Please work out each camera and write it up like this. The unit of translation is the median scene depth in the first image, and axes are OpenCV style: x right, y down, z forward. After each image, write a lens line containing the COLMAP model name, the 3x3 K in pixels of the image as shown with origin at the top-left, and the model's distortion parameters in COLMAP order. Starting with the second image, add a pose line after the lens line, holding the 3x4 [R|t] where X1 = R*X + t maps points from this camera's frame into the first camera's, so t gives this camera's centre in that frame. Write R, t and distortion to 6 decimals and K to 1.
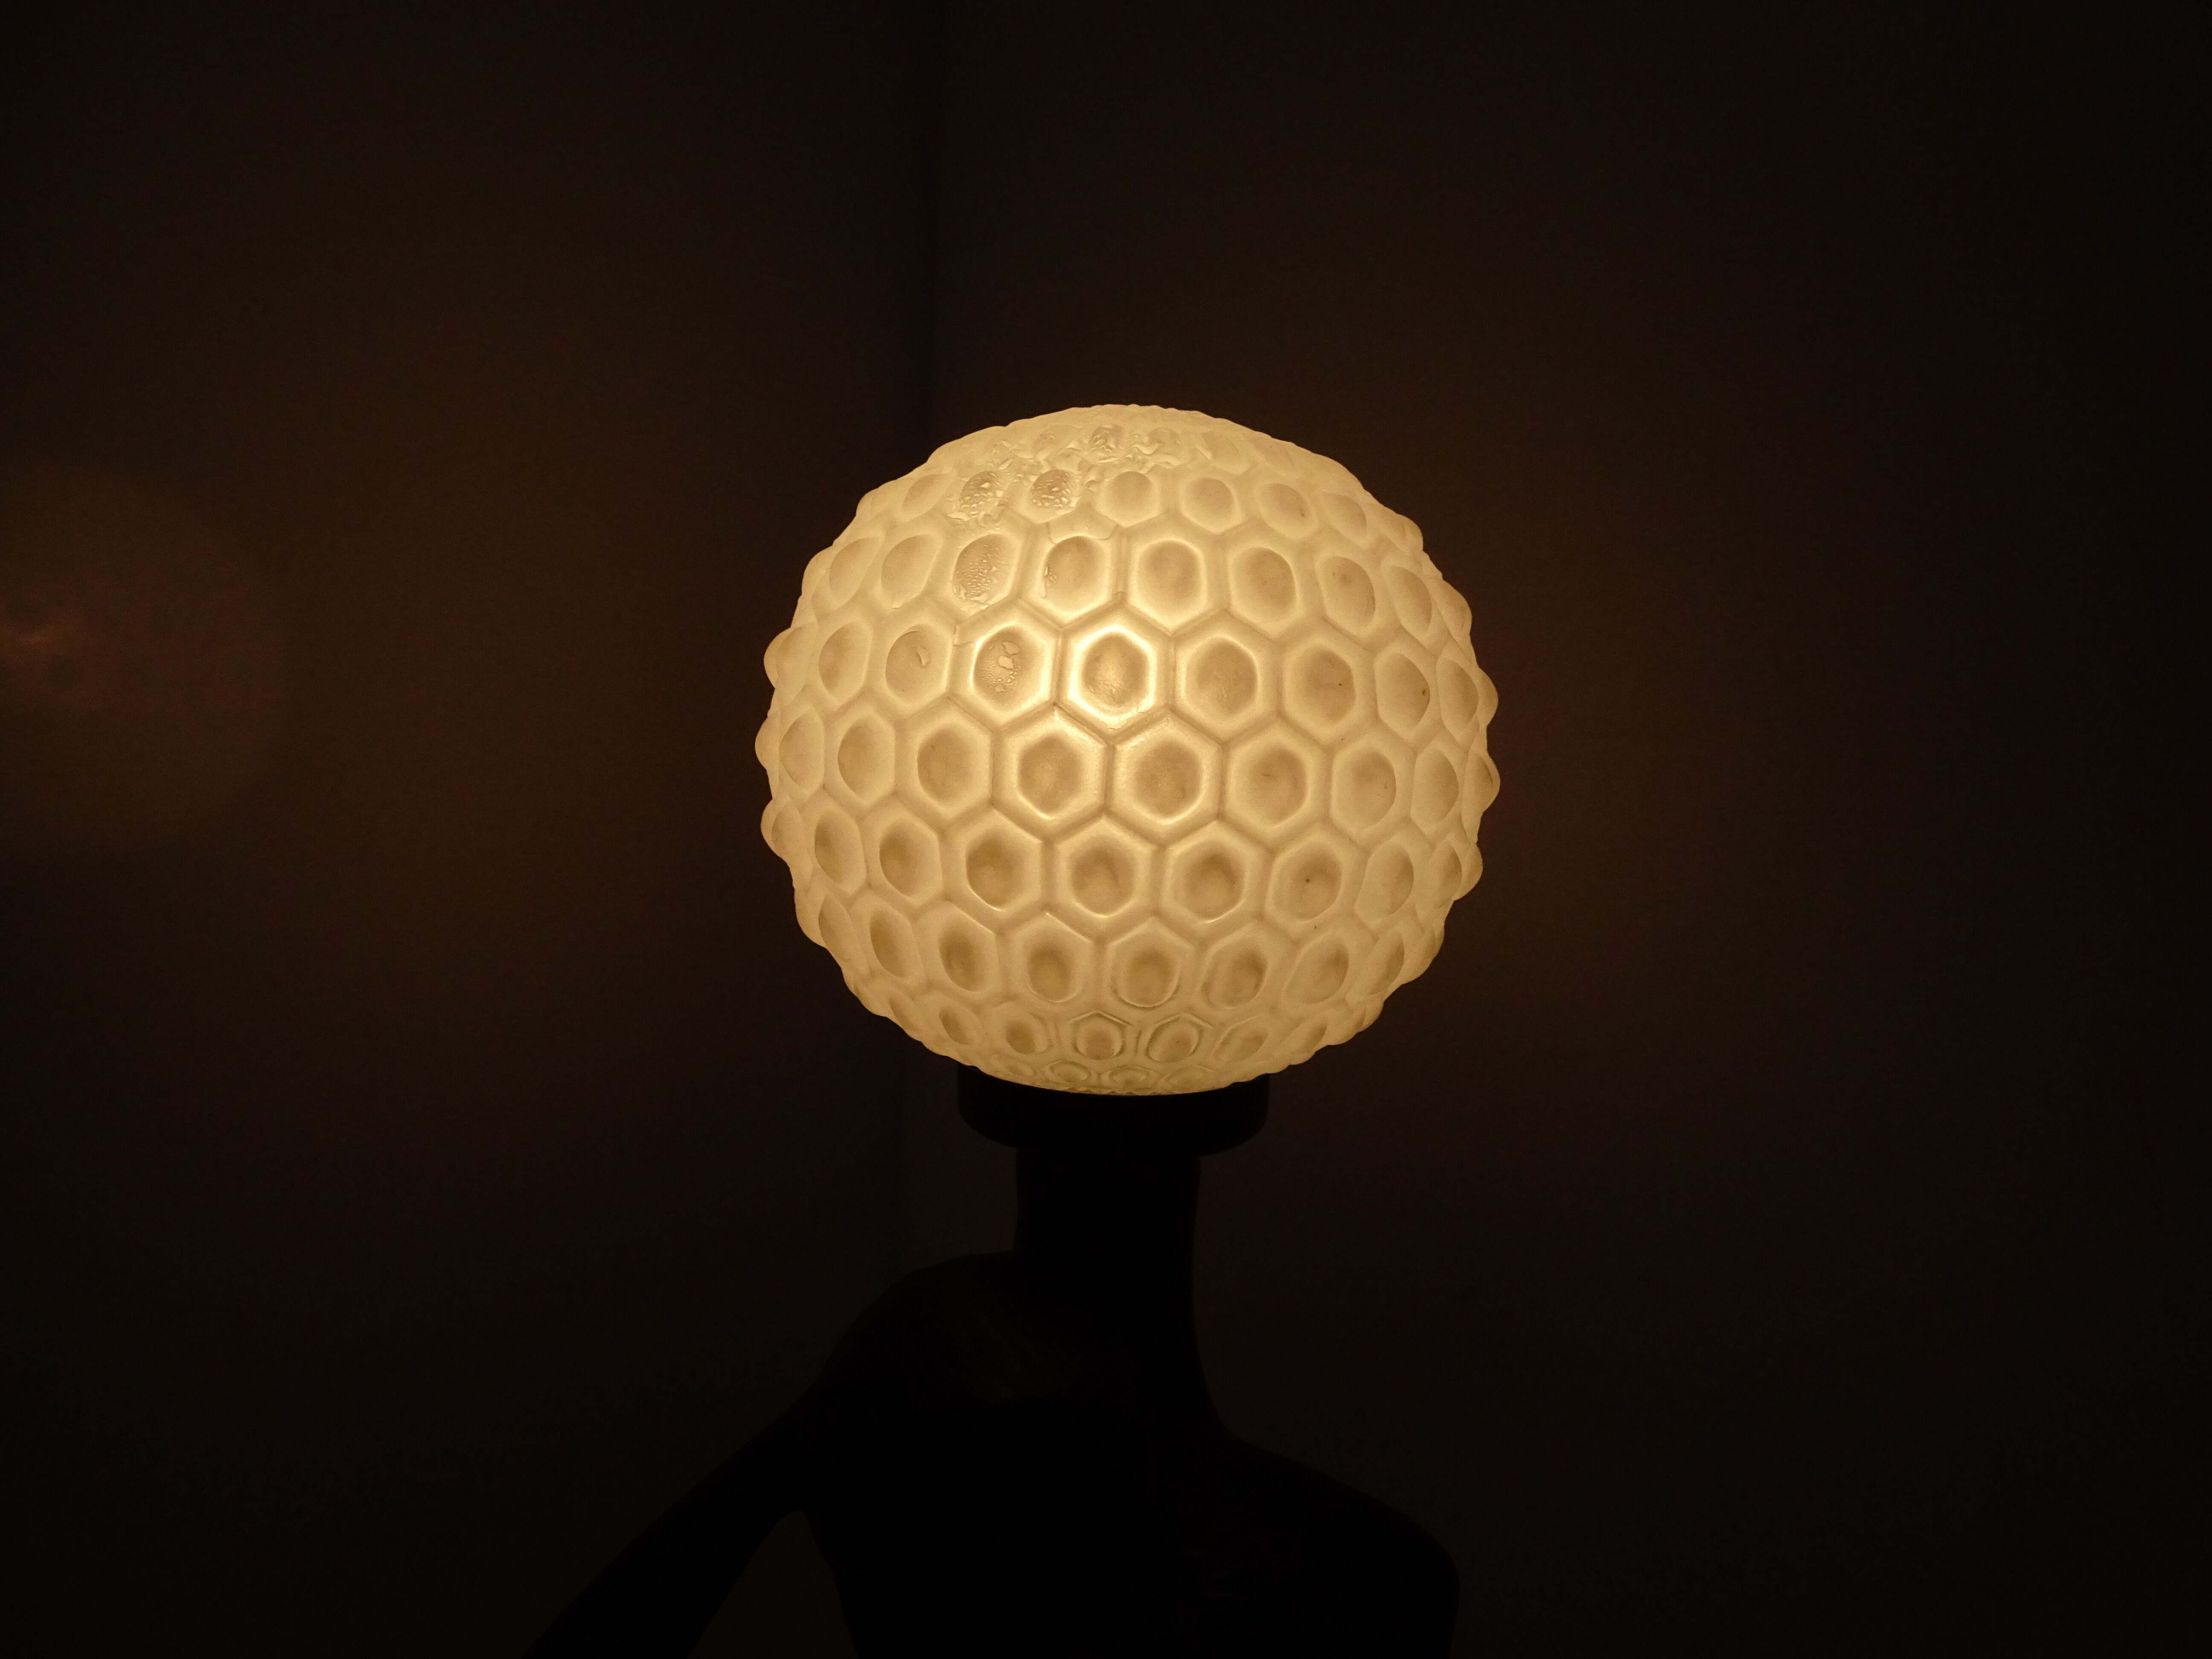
lens RADIAL K [[1608.9, 0, 1109.3], [0, 1608.9, 830.2], [0, 0, 1]] dist [-0.015894, 0.006089]
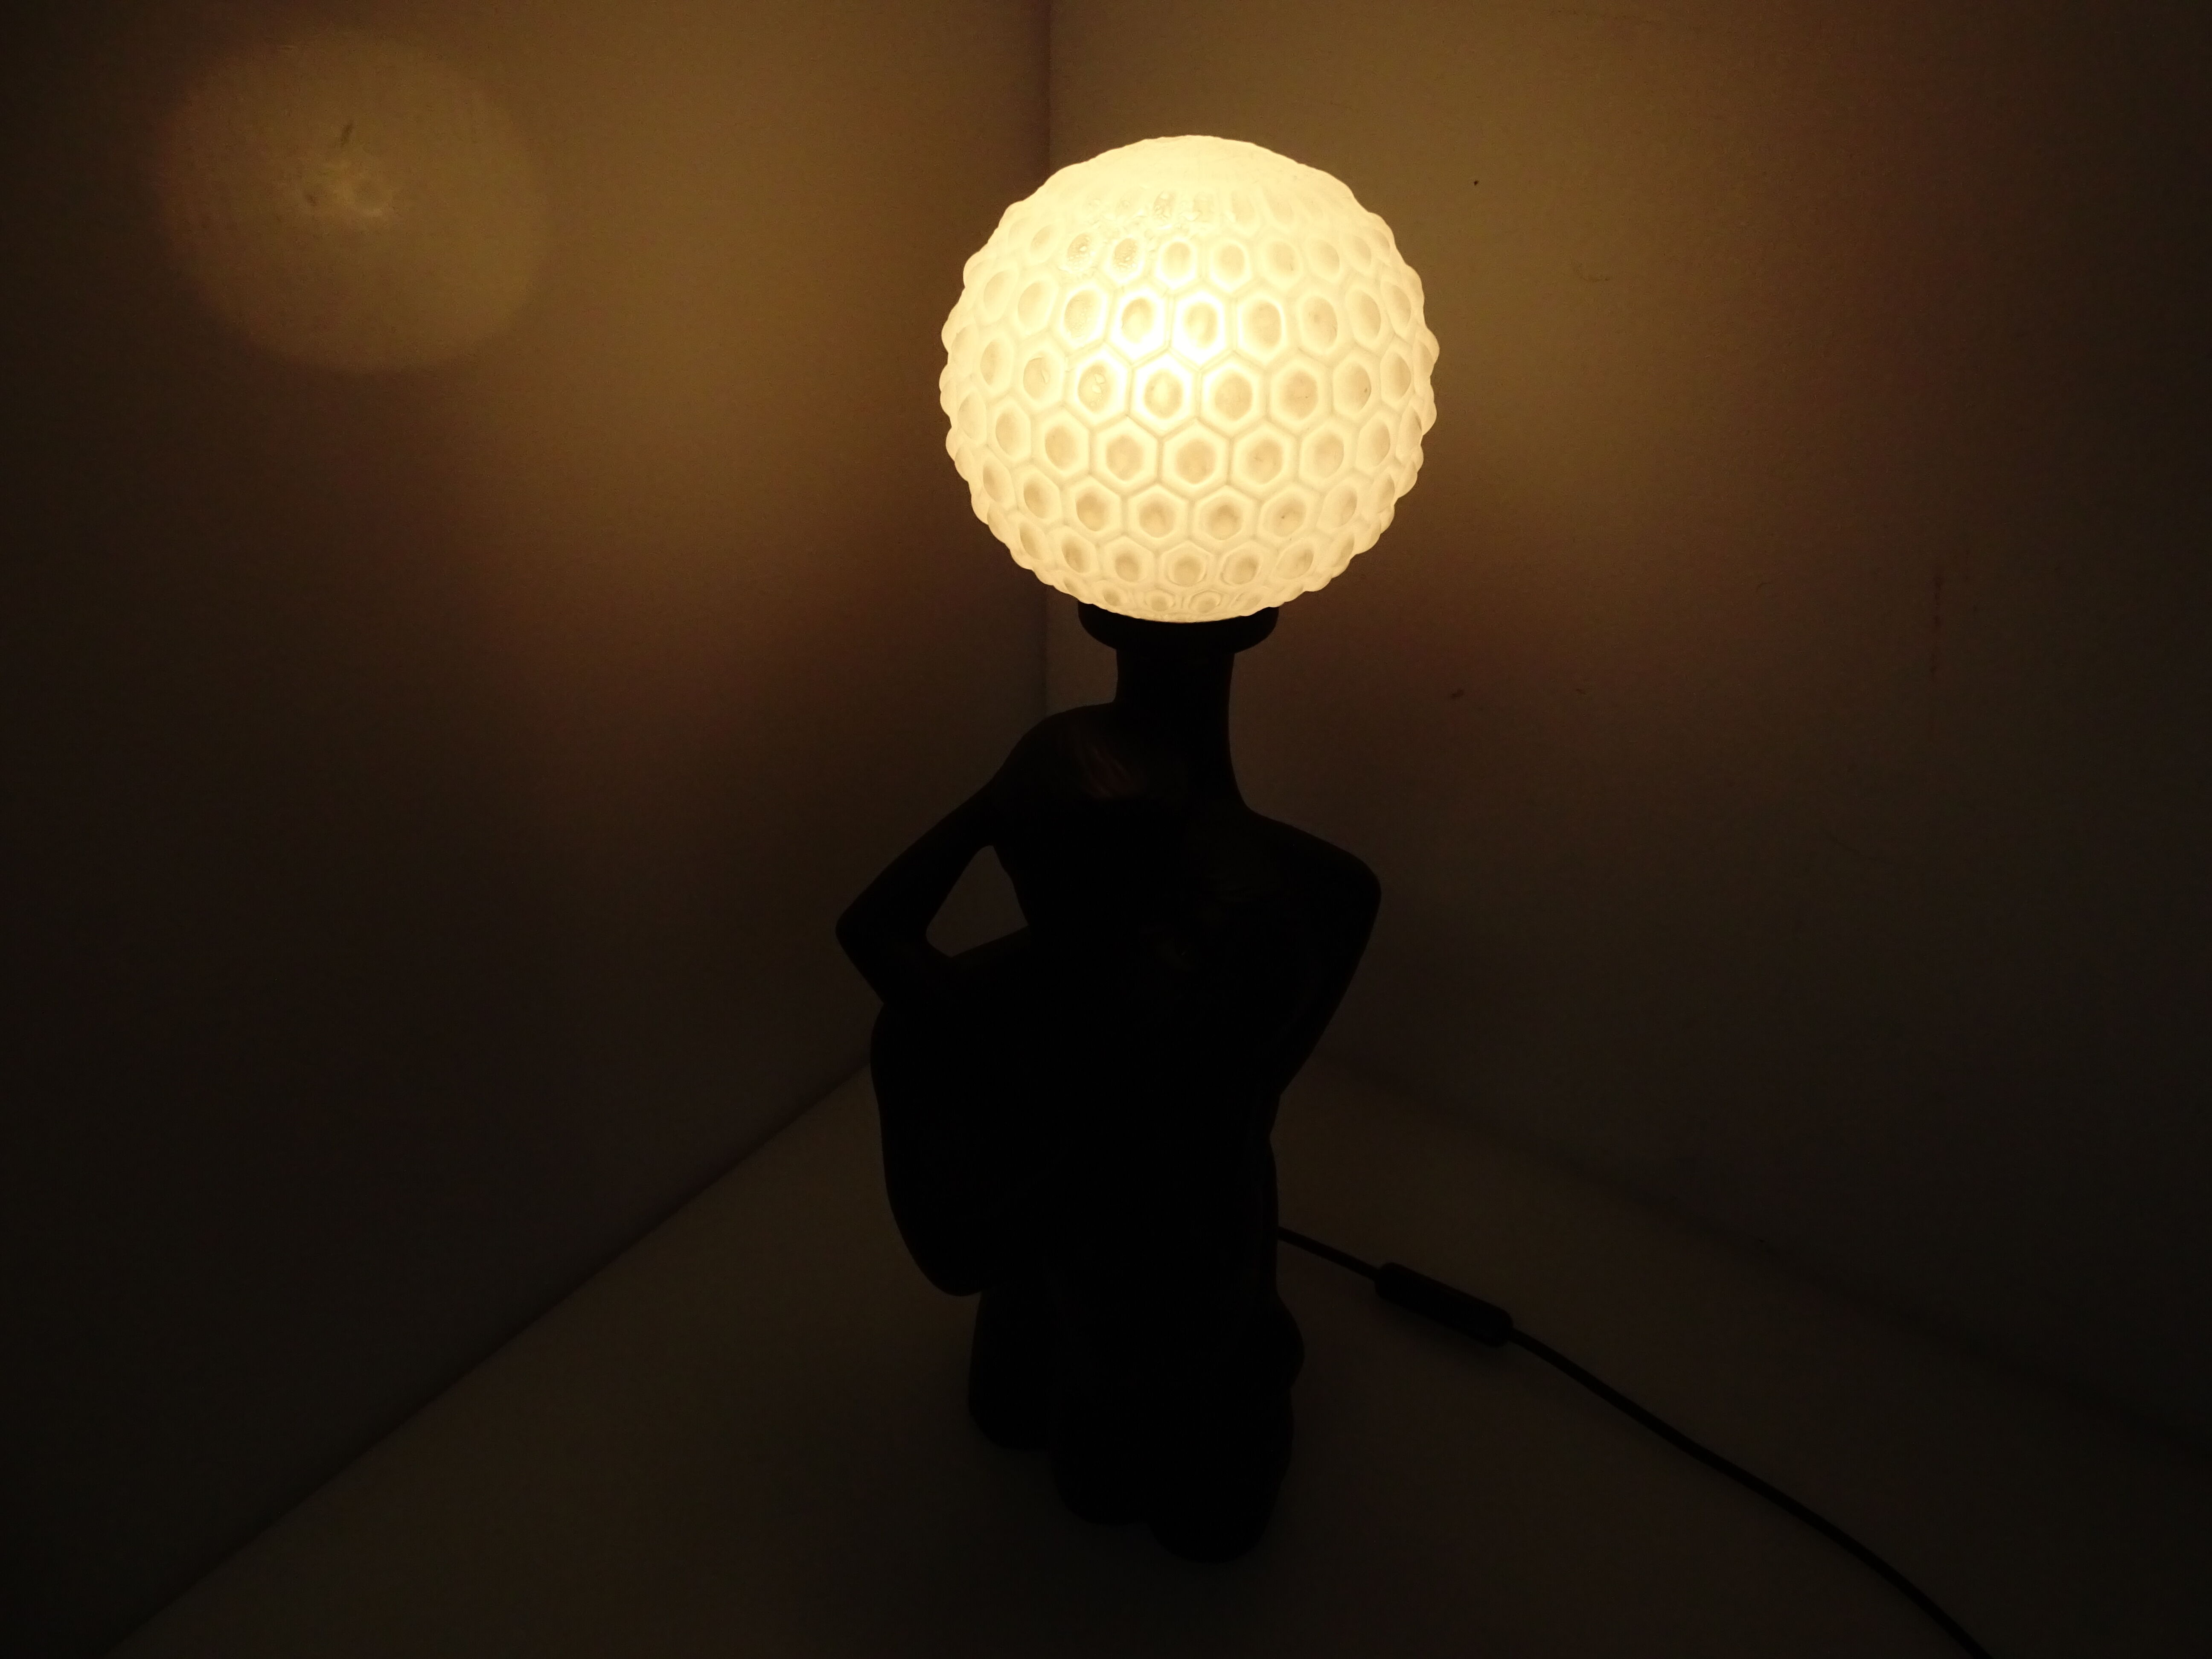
lens RADIAL K [[1608.9, 0, 1096.3], [0, 1608.9, 815.9], [0, 0, 1]] dist [-0.015894, 0.006089]
pose [[0.995130, 0.021820, -0.096121, 0.094447], [0.019805, 0.911035, 0.411854, -0.356108], [0.096557, -0.411752, 0.906166, -0.603891]]
